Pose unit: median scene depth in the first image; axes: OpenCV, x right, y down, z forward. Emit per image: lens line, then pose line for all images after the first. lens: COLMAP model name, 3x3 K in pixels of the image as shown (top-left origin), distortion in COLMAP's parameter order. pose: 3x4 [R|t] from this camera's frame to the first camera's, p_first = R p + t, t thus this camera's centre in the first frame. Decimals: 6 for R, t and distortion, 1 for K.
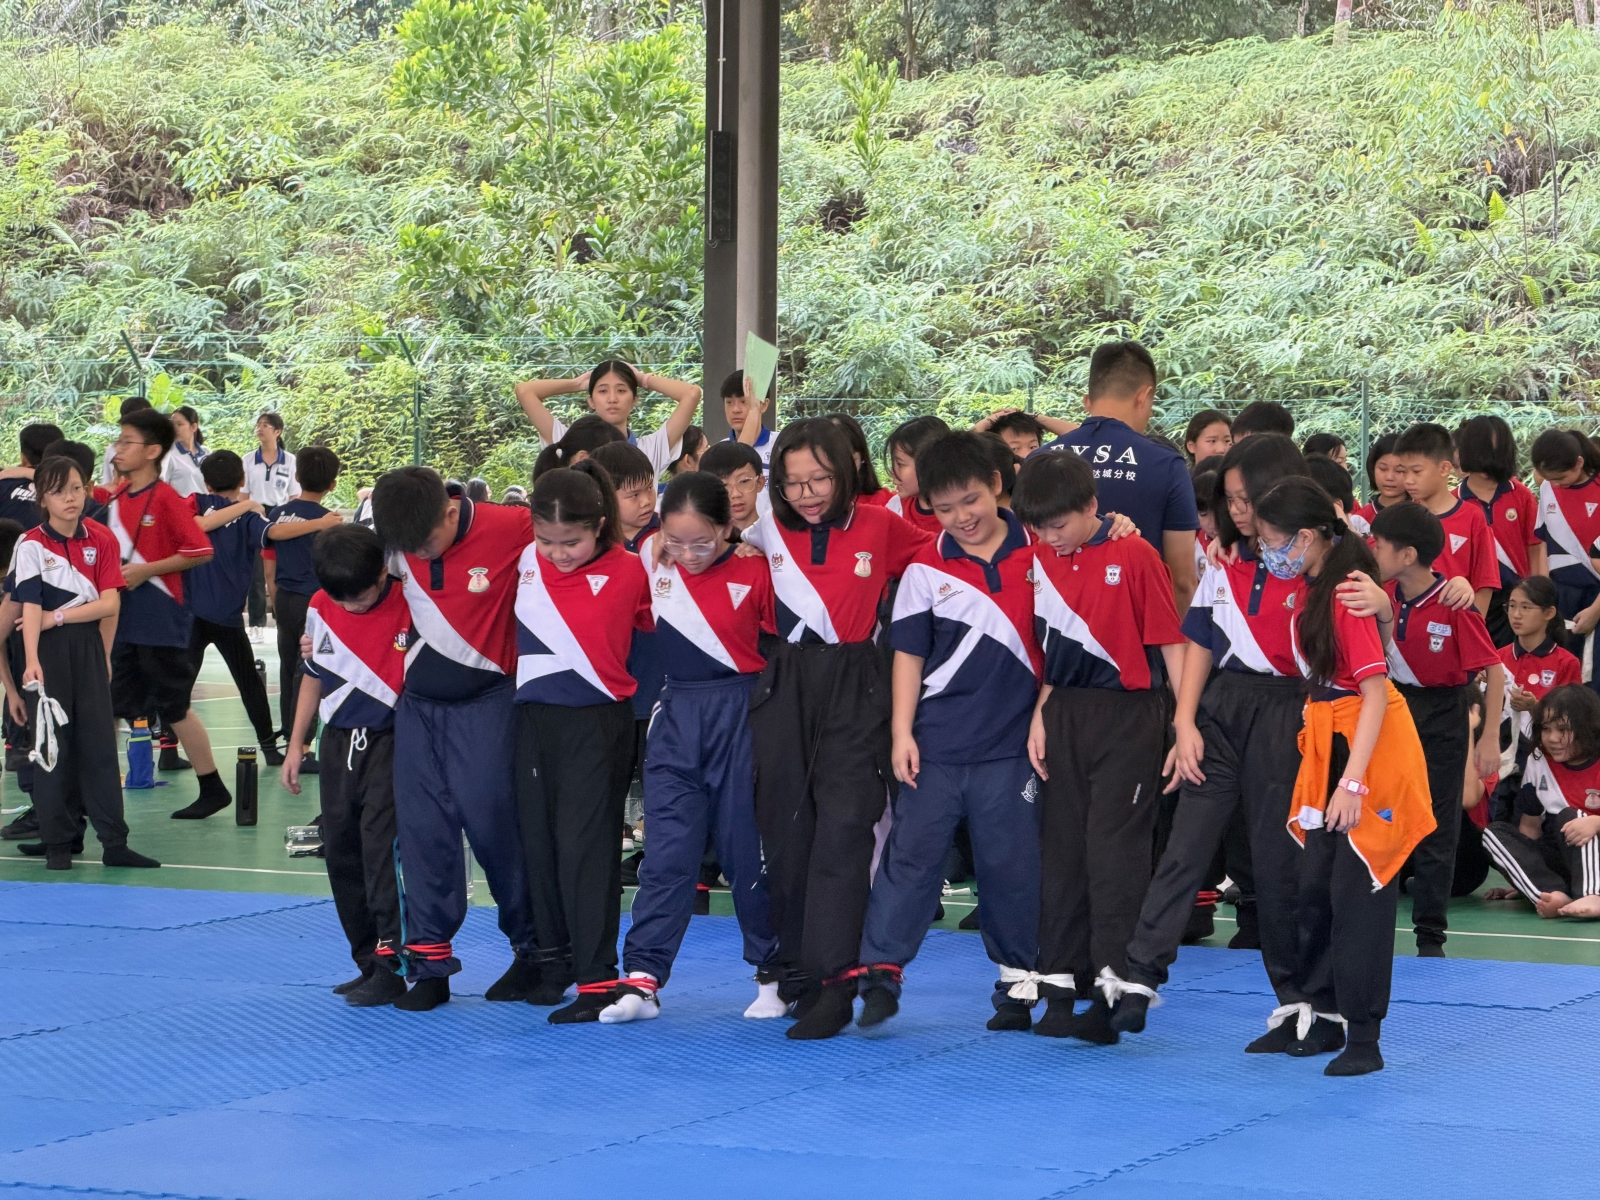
lens RADIAL K [[4794.3, 0, 796.7], [0, 4794.3, 596.5], [0, 0, 1]] dist [0.251217, 0.000000]
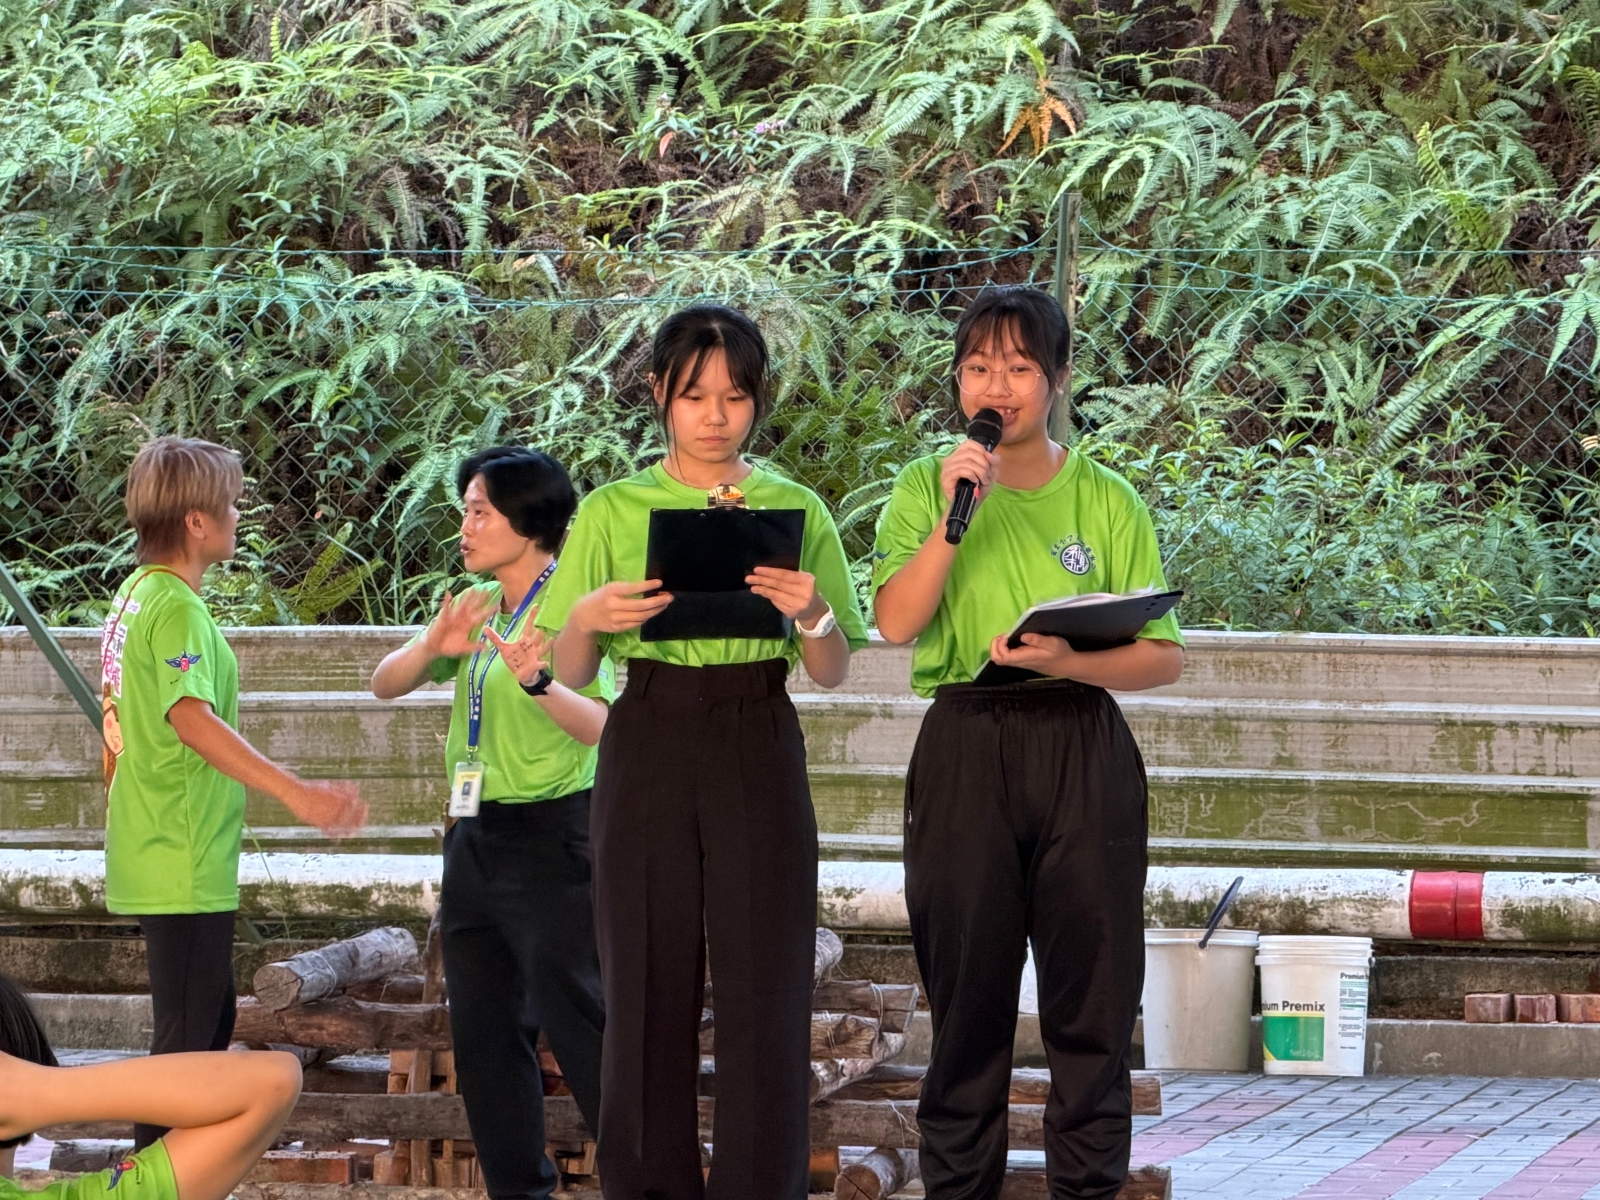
lens RADIAL K [[8003.1, 0, 798.0], [0, 8003.1, 600.7], [0, 0, 1]] dist [0.183954, 0.000000]
pose [[0.979574, -0.010889, 0.200791, 0.059667], [0.011849, 0.999923, -0.003581, -0.012545], [-0.200737, 0.005887, 0.979627, 0.400910]]
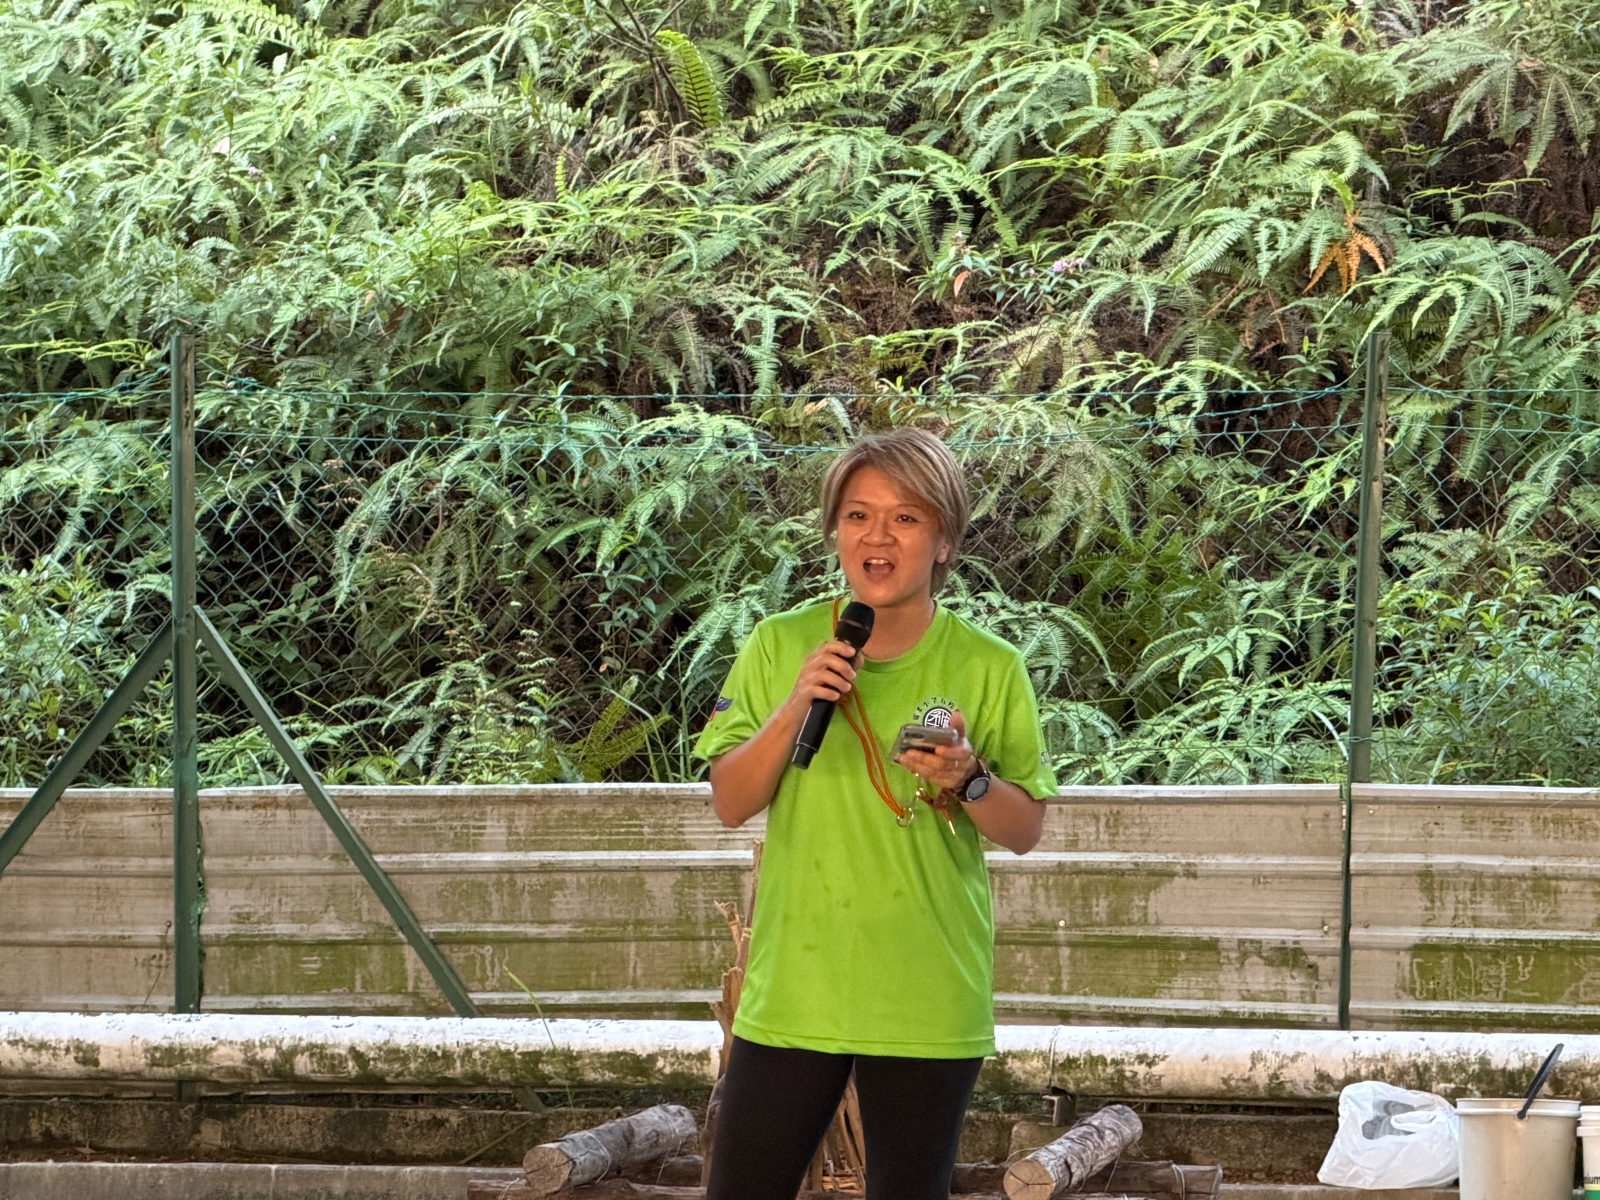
lens RADIAL K [[8003.1, 0, 803.4], [0, 8003.1, 597.7], [0, 0, 1]] dist [0.183954, 0.000000]
pose [[0.986459, -0.010984, 0.163639, 0.063428], [0.014773, 0.999650, -0.021955, -0.013448], [-0.163341, 0.024075, 0.986276, 0.416384]]
